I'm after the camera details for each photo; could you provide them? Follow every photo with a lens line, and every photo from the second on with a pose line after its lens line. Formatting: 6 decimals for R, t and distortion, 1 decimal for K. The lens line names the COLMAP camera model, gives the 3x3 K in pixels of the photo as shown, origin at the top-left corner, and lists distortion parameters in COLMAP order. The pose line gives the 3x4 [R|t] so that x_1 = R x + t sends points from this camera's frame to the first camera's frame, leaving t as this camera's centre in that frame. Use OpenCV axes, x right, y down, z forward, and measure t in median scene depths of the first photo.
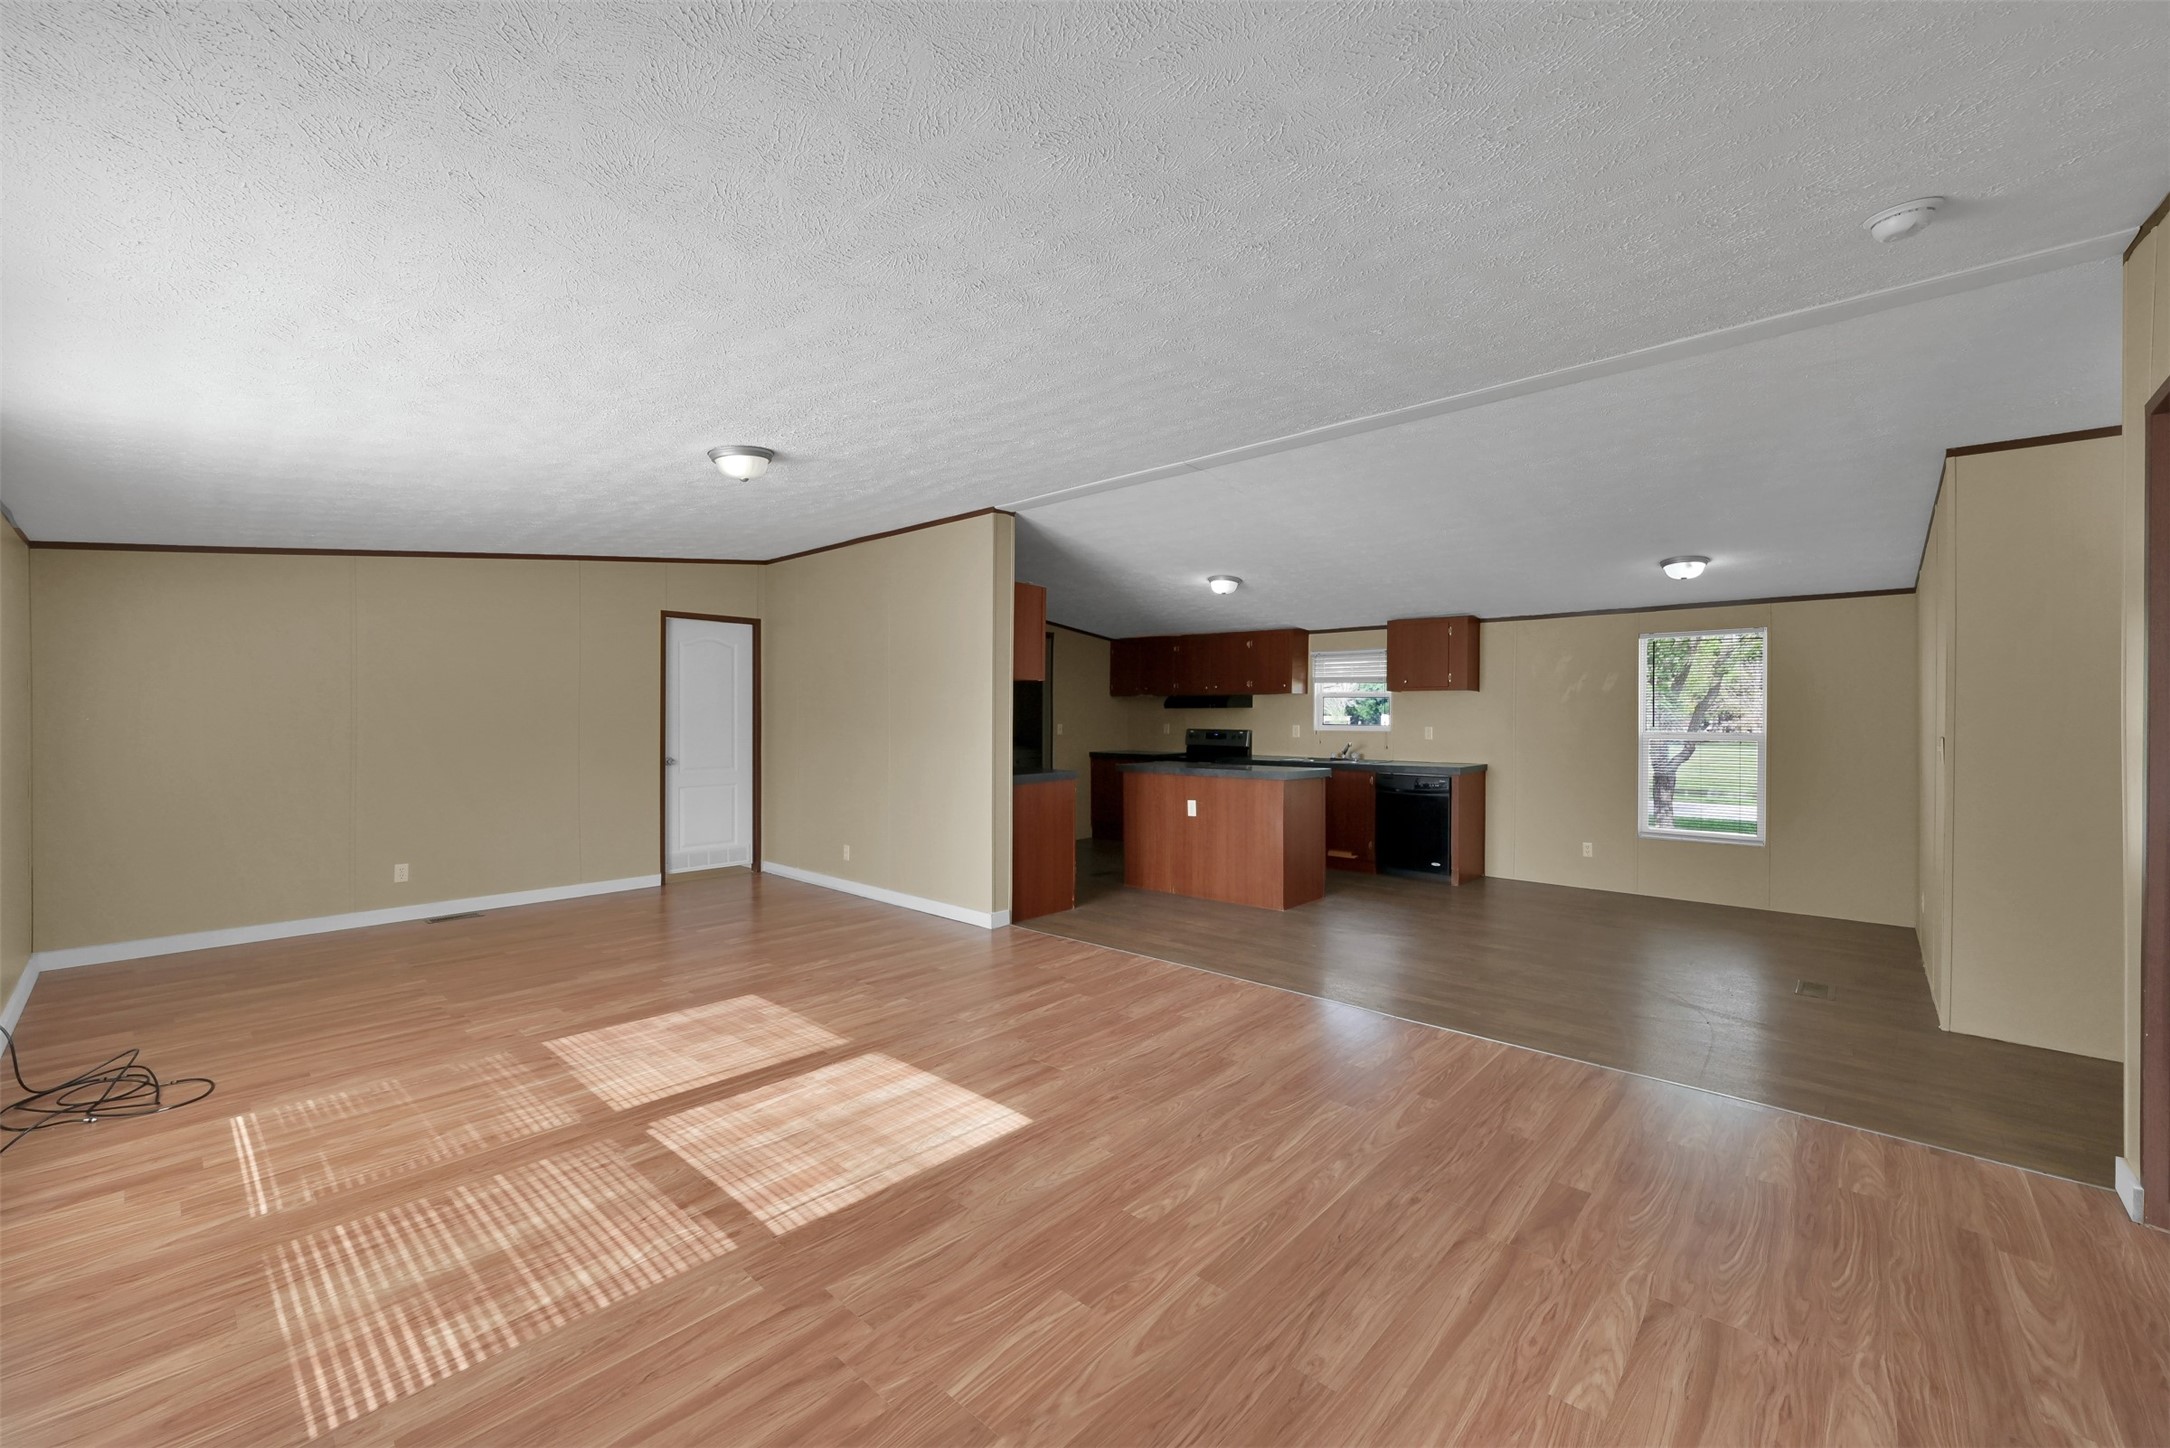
lens RADIAL K [[857.5, 0, 1080.3], [0, 857.5, 713.4], [0, 0, 1]] dist [-0.000910, 0.000673]
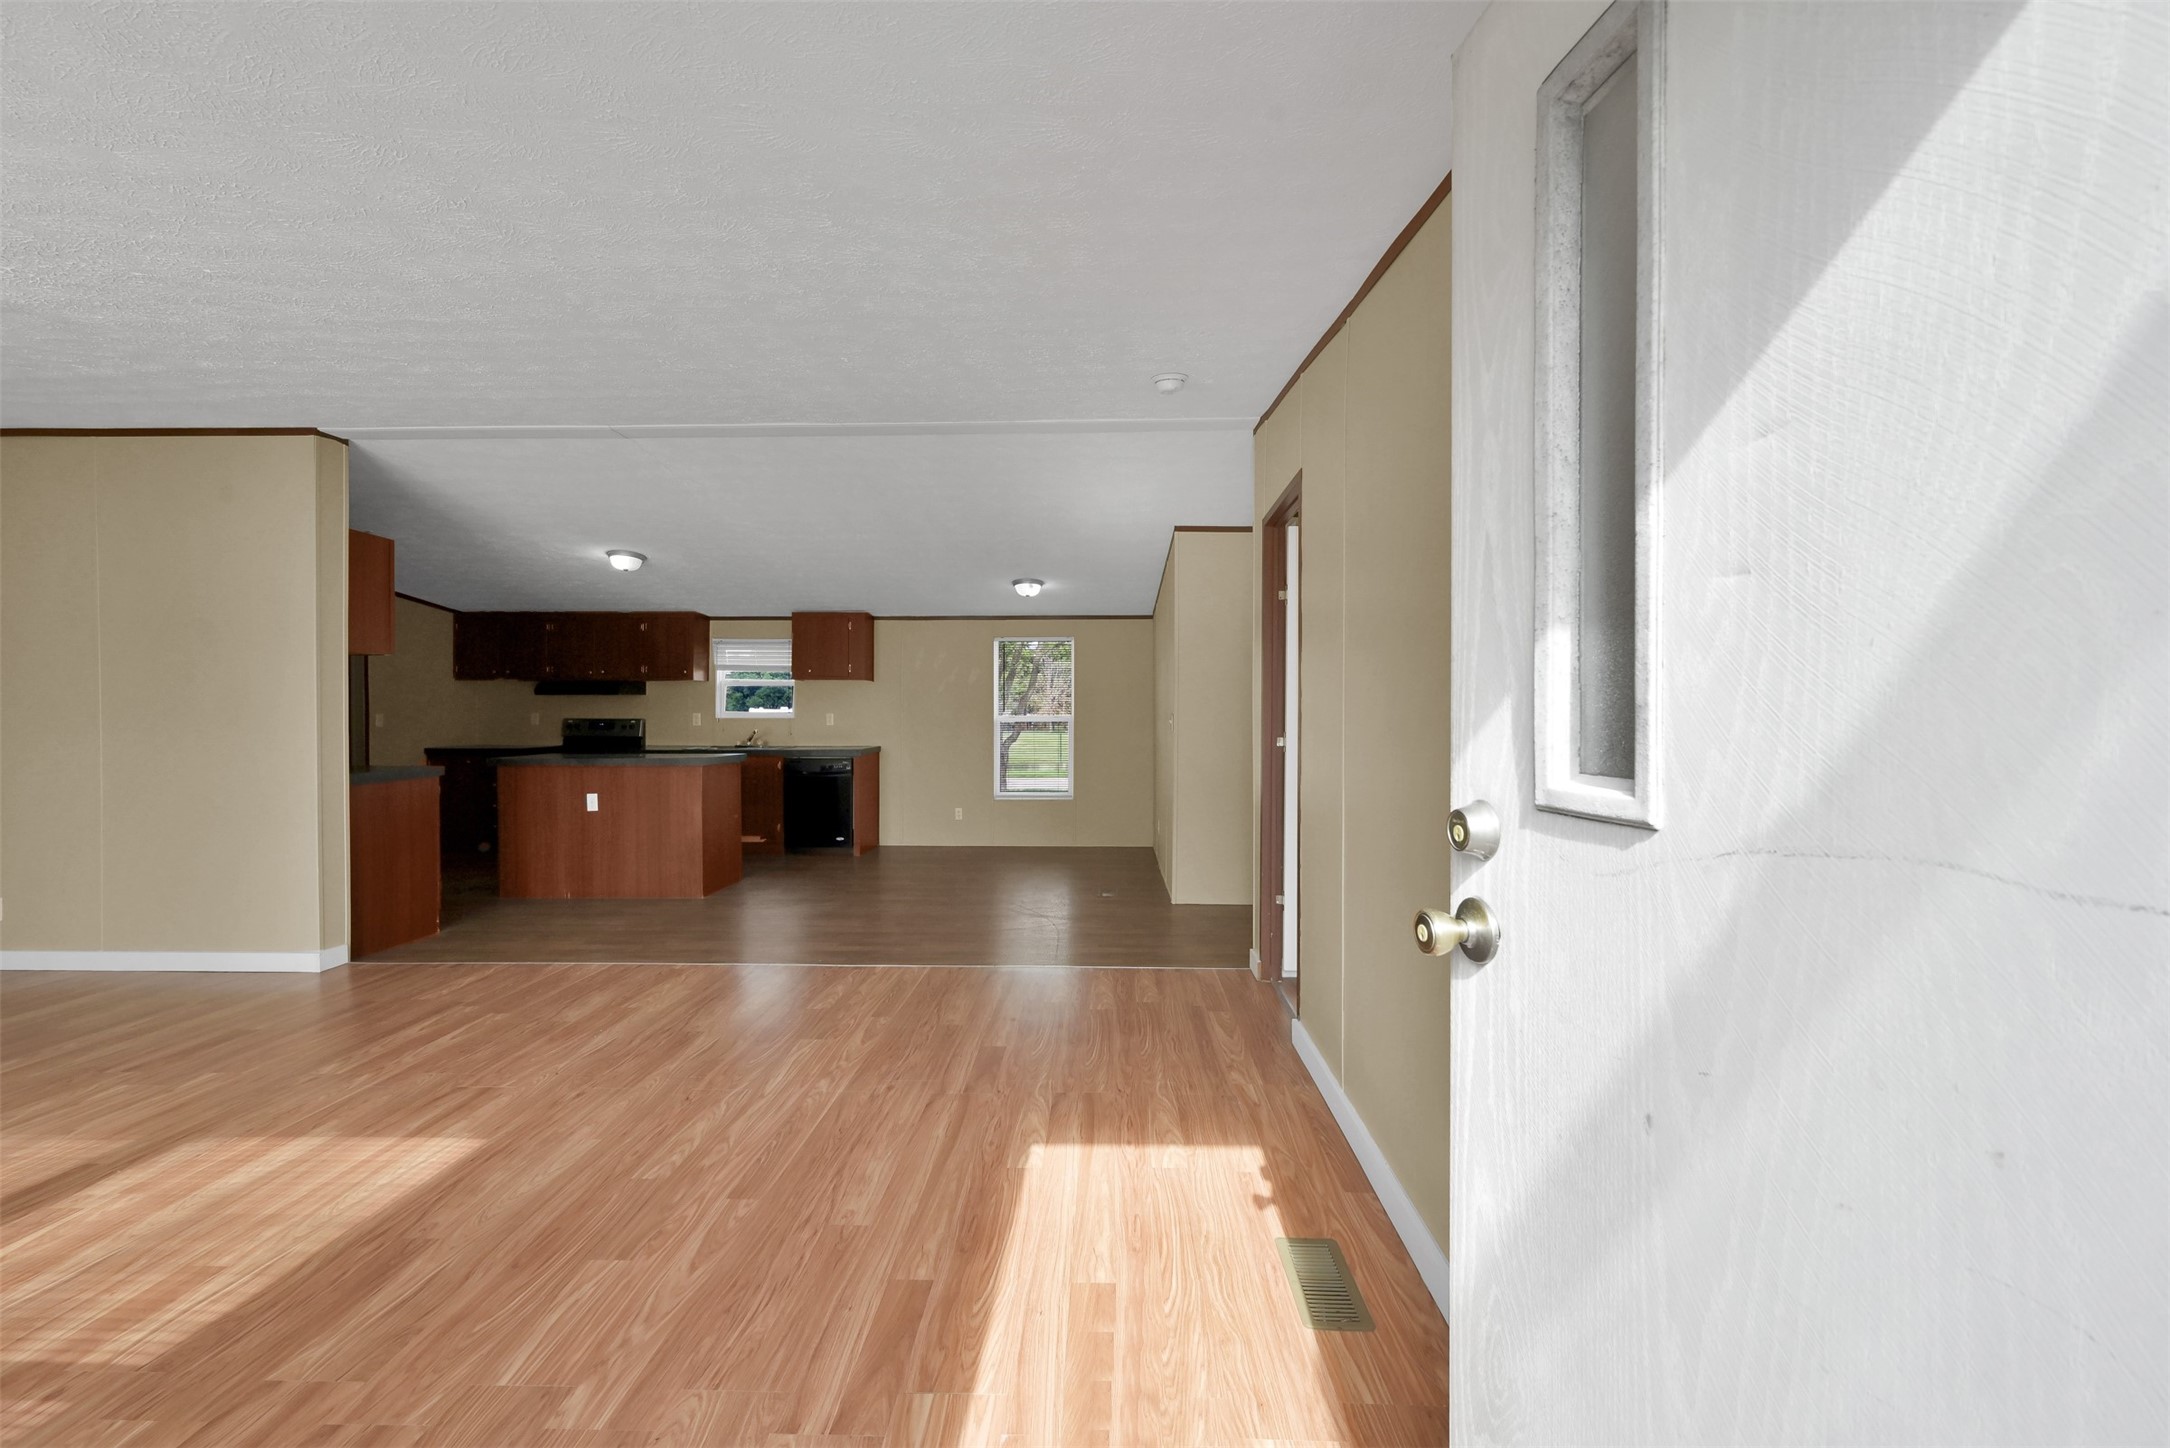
lens RADIAL K [[857.5, 0, 1093.3], [0, 857.5, 722.6], [0, 0, 1]] dist [-0.000910, 0.000673]
pose [[0.752391, -0.013452, 0.658579, -0.150582], [0.001046, 0.999815, 0.019227, 0.018696], [-0.658716, -0.013777, 0.752266, -0.082473]]
